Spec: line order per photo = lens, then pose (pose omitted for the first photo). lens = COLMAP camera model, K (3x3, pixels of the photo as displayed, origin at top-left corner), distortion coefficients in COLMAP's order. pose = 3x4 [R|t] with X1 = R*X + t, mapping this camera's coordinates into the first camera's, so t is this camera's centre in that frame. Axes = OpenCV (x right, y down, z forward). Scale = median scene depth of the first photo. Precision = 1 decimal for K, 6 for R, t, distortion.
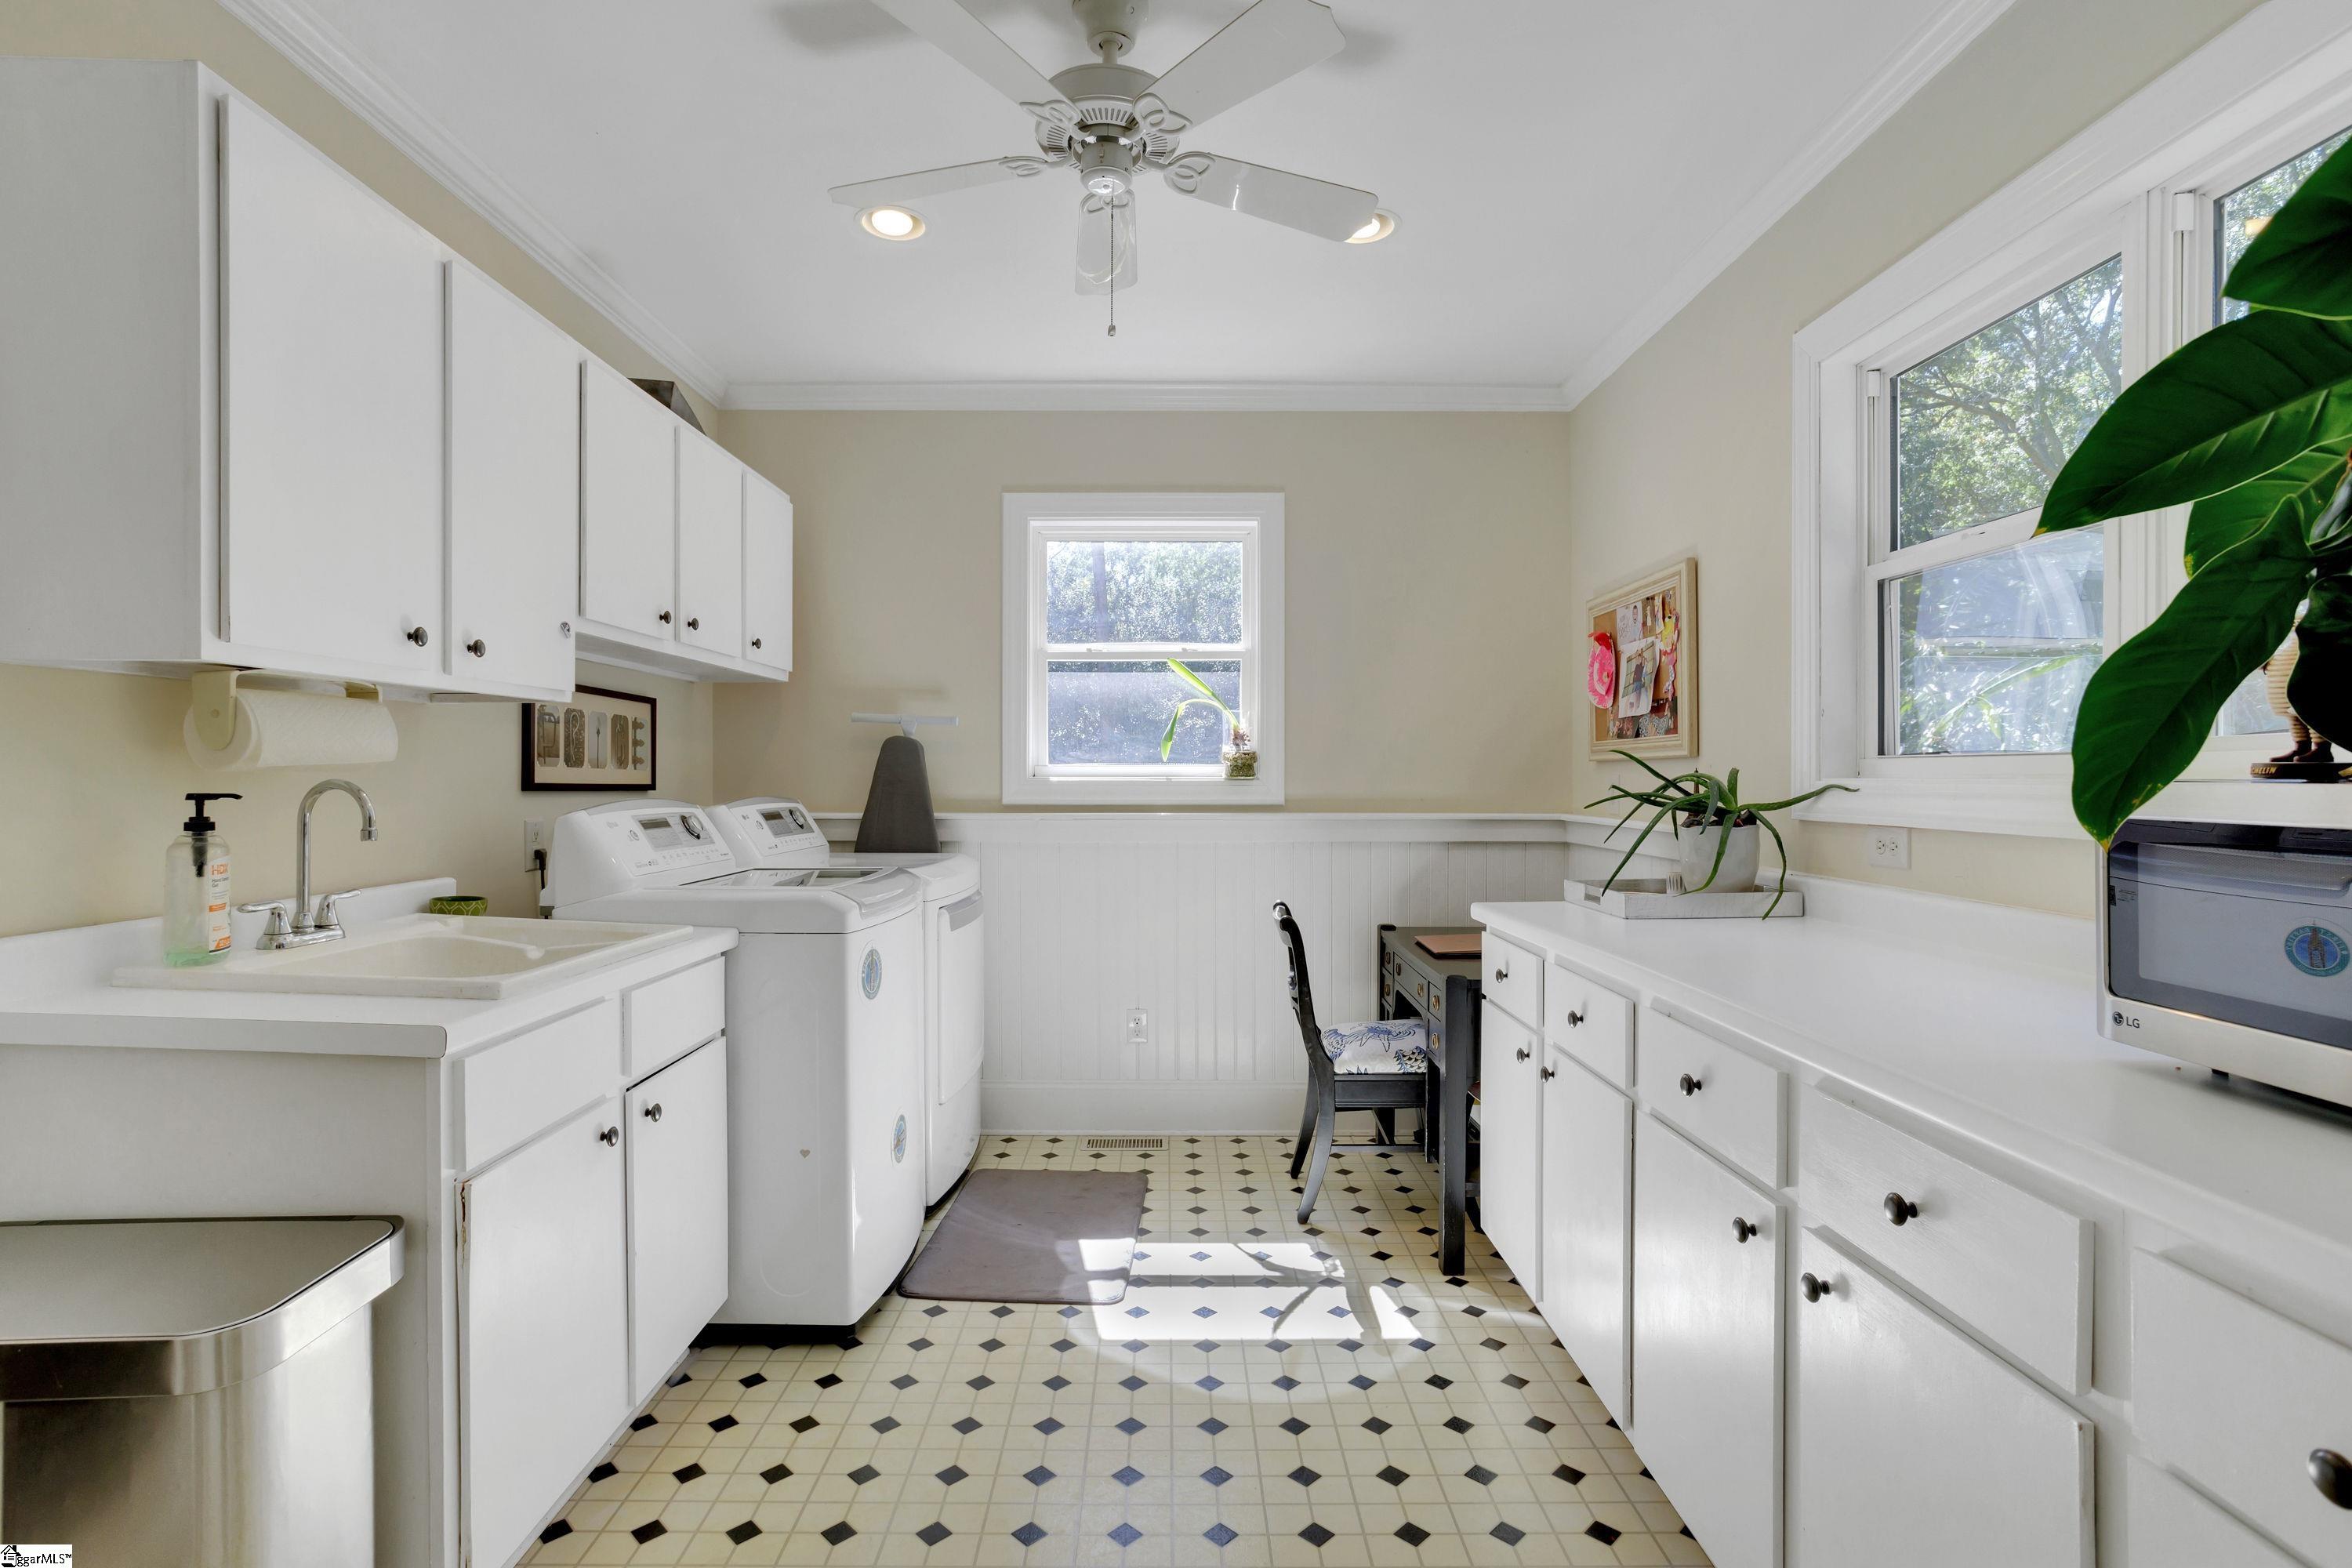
lens RADIAL K [[1140.5, 0, 1168.3], [0, 1140.5, 792.6], [0, 0, 1]] dist [-0.028763, 0.000074]
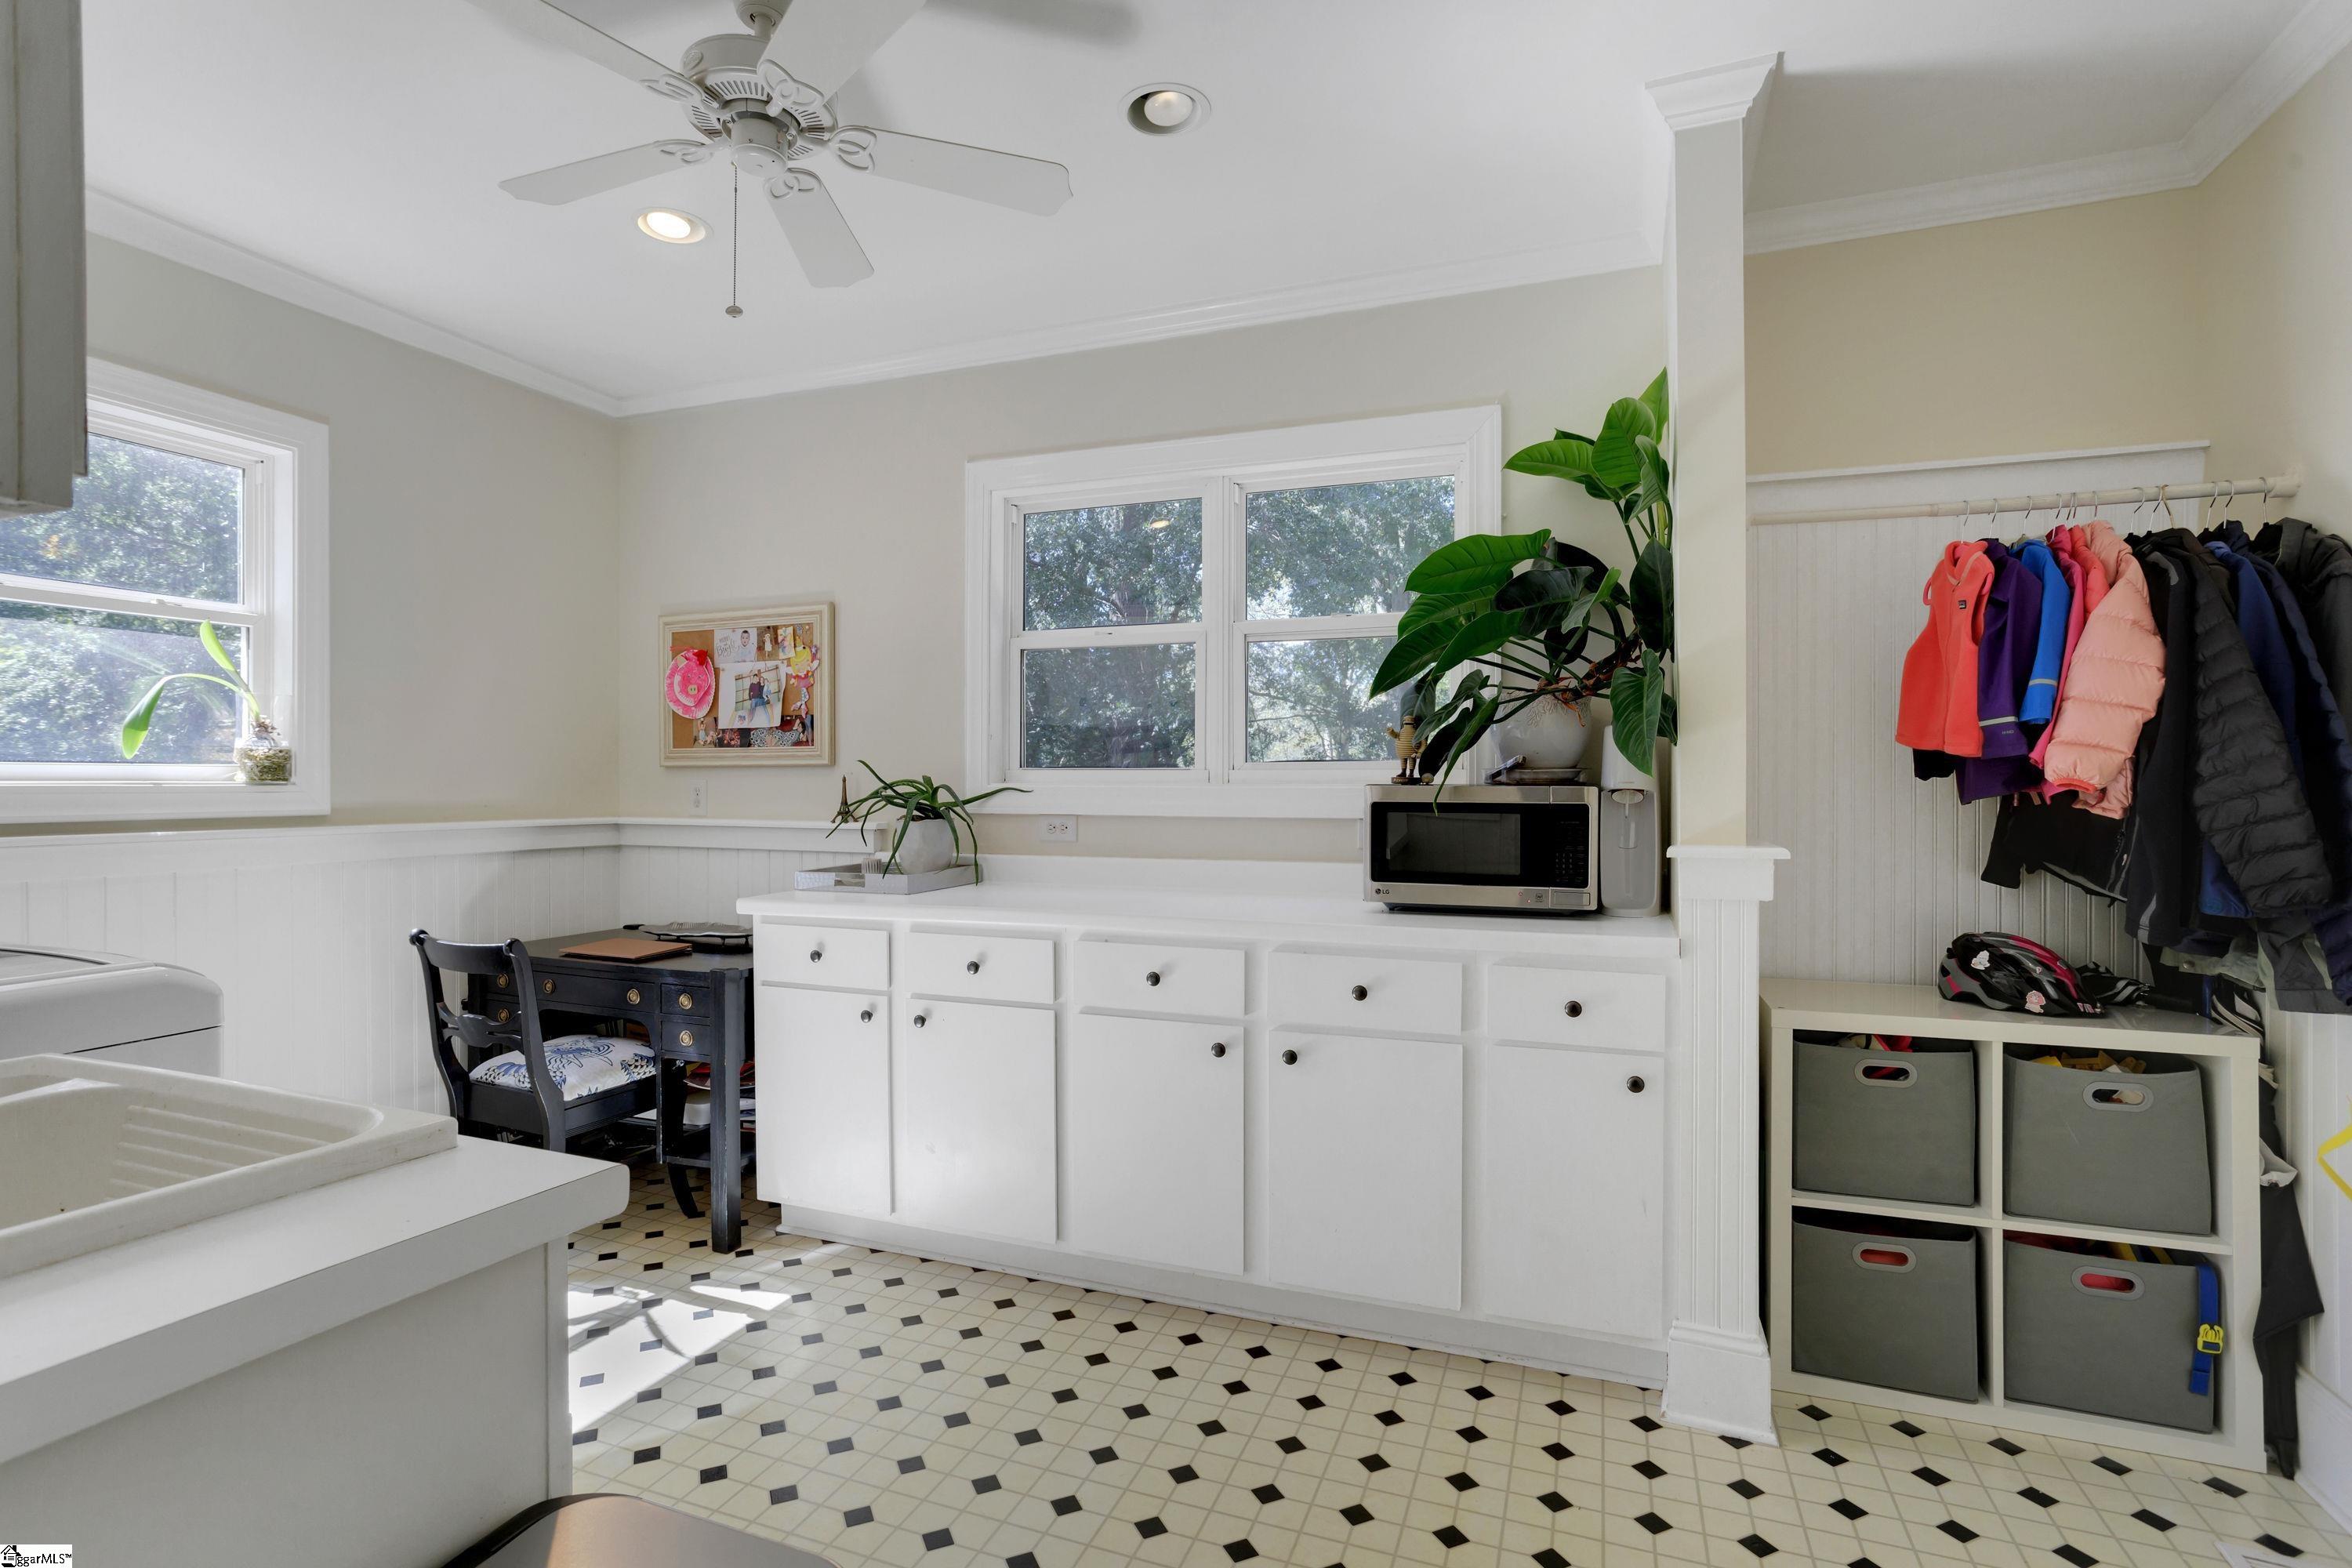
lens RADIAL K [[1121.8, 0, 1176.0], [0, 1121.8, 784.0], [0, 0, 1]] dist [-0.023893, 0.000091]
pose [[0.362761, -0.001351, 0.931881, -0.562059], [0.012506, 0.999916, -0.003418, -0.001923], [-0.931798, 0.012894, 0.362747, 0.227891]]
